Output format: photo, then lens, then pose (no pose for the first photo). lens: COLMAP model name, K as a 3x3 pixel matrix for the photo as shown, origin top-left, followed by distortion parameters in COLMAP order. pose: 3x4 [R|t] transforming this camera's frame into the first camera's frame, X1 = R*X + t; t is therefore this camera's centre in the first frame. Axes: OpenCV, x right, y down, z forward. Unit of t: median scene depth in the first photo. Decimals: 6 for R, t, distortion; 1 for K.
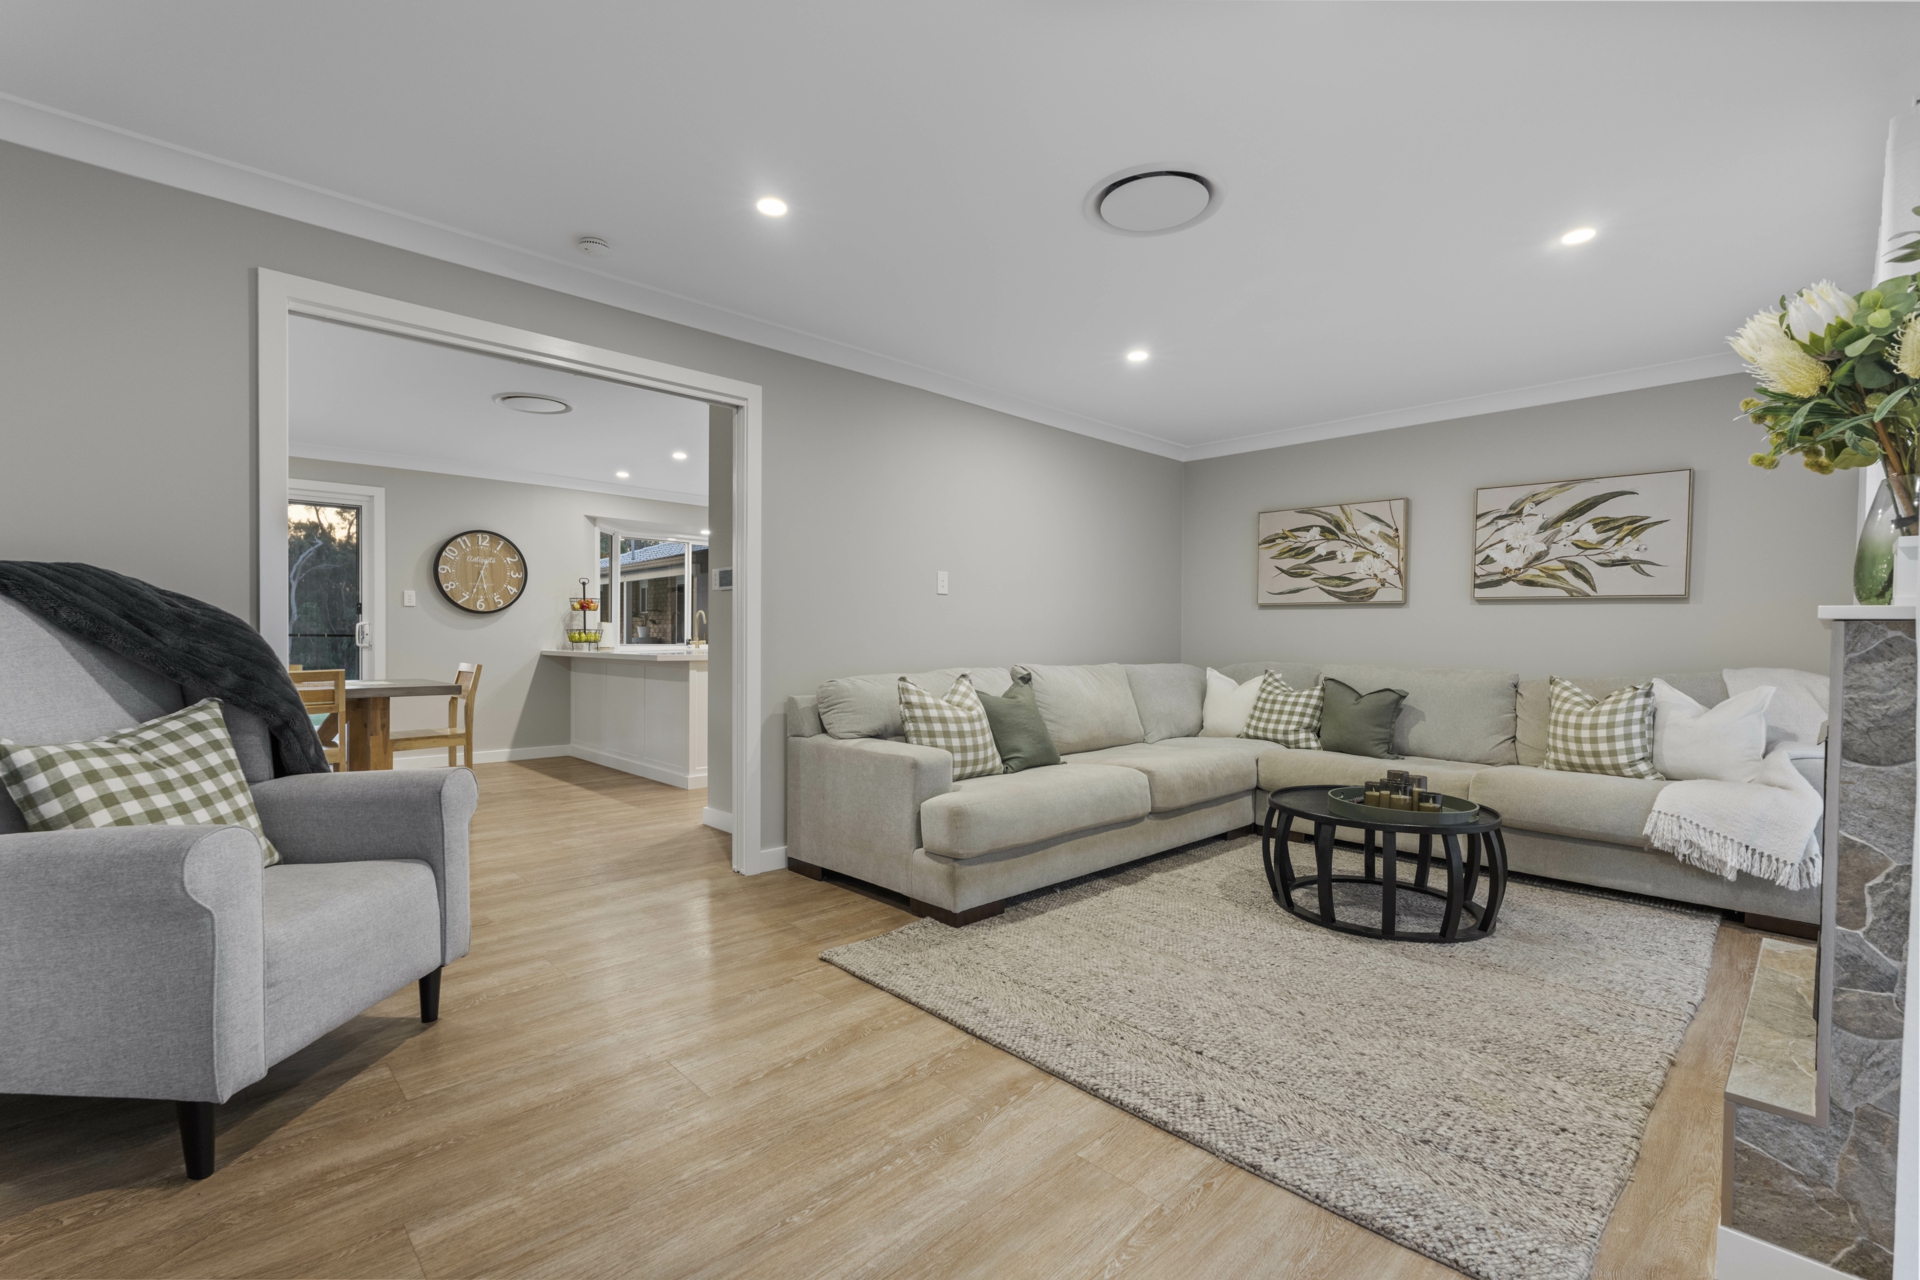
lens RADIAL K [[843.7, 0, 982.8], [0, 843.7, 641.7], [0, 0, 1]] dist [-0.029082, 0.000129]
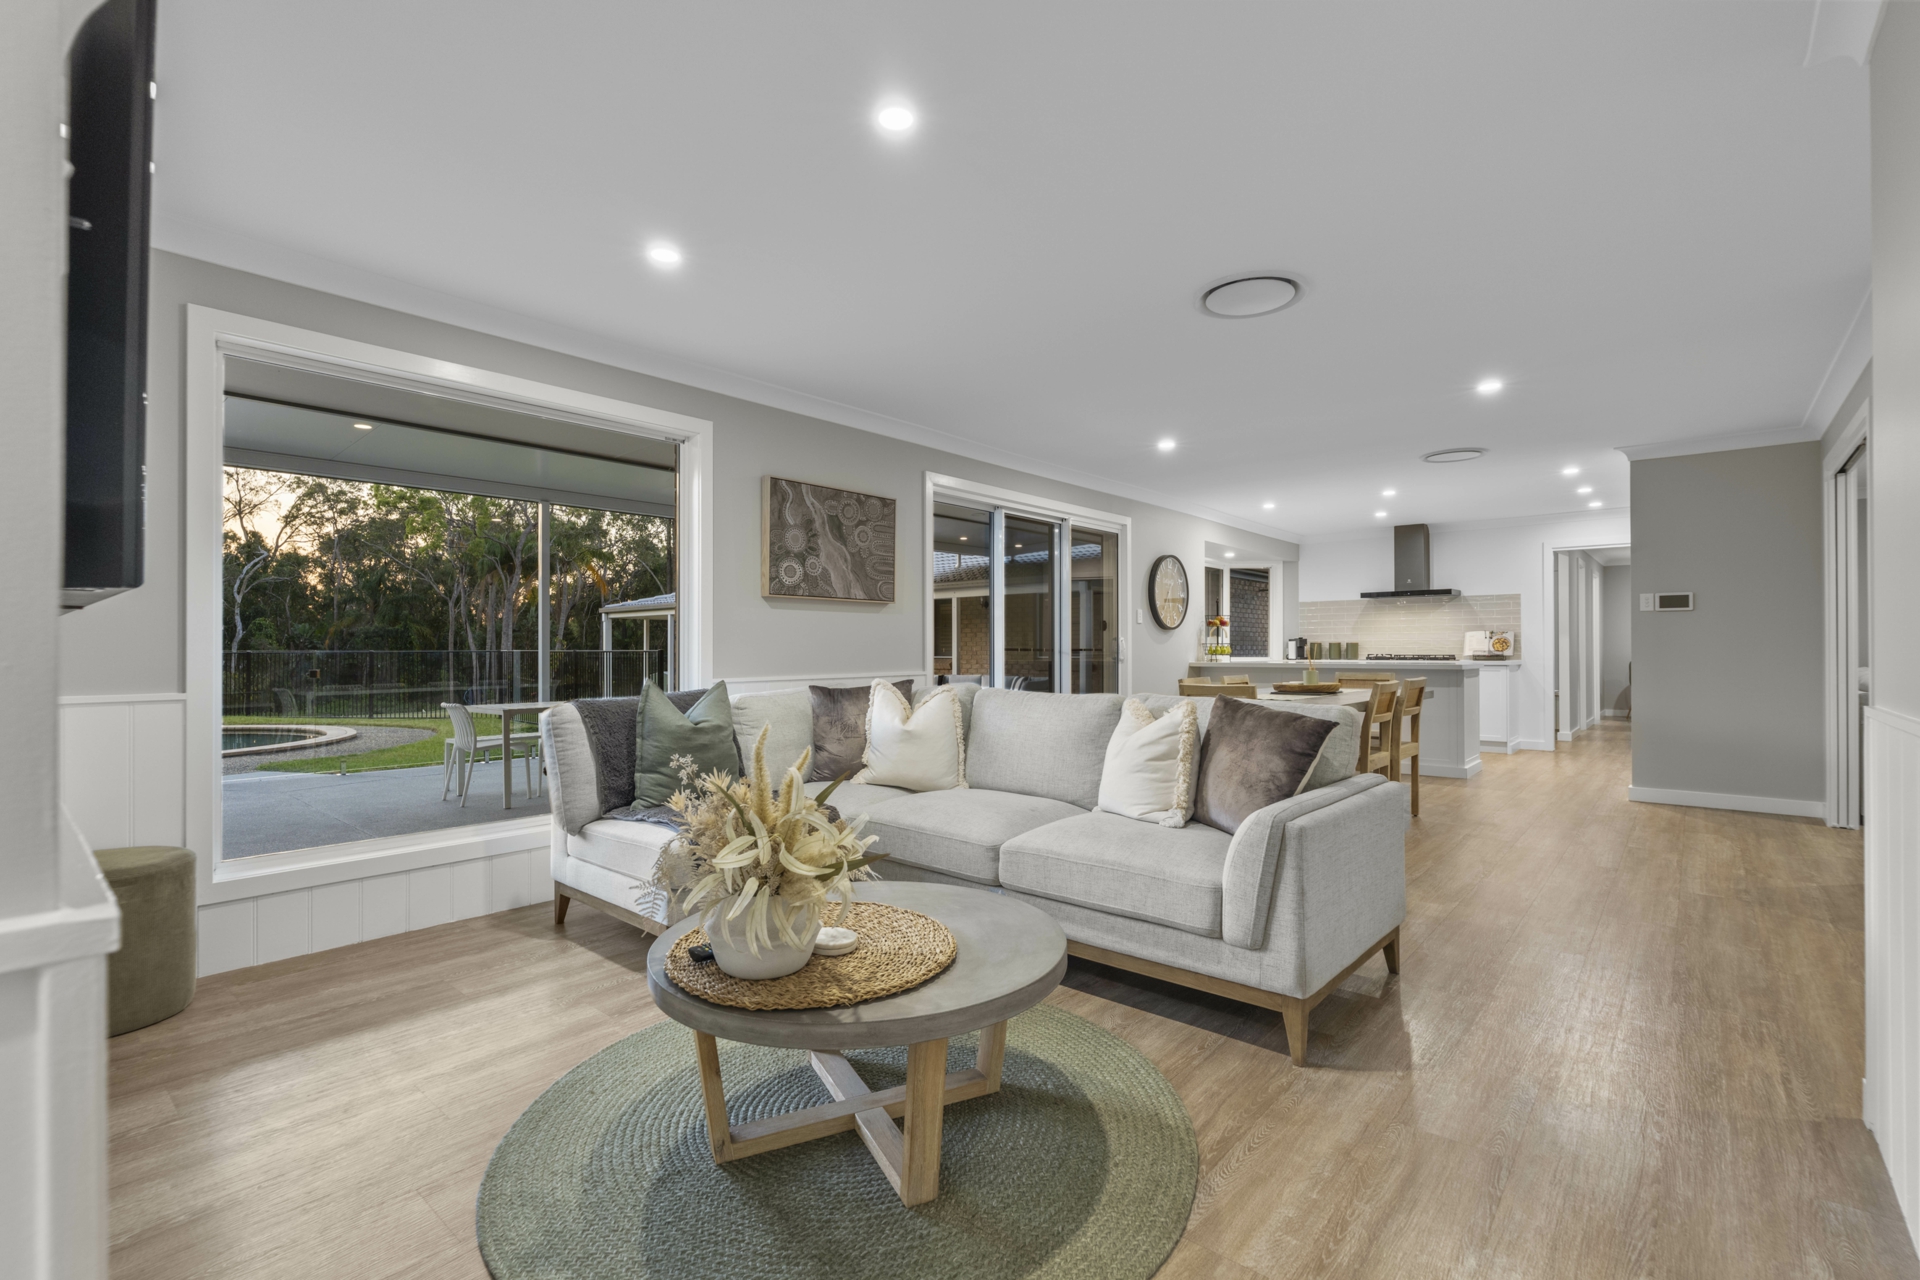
lens RADIAL K [[875.4, 0, 960.0], [0, 875.4, 640.0], [0, 0, 1]] dist [-0.003418, -0.000082]
pose [[0.997484, -0.007299, 0.070518, -0.904678], [0.008485, 0.999827, -0.016531, -0.002678], [-0.070385, 0.017088, 0.997374, -0.136374]]
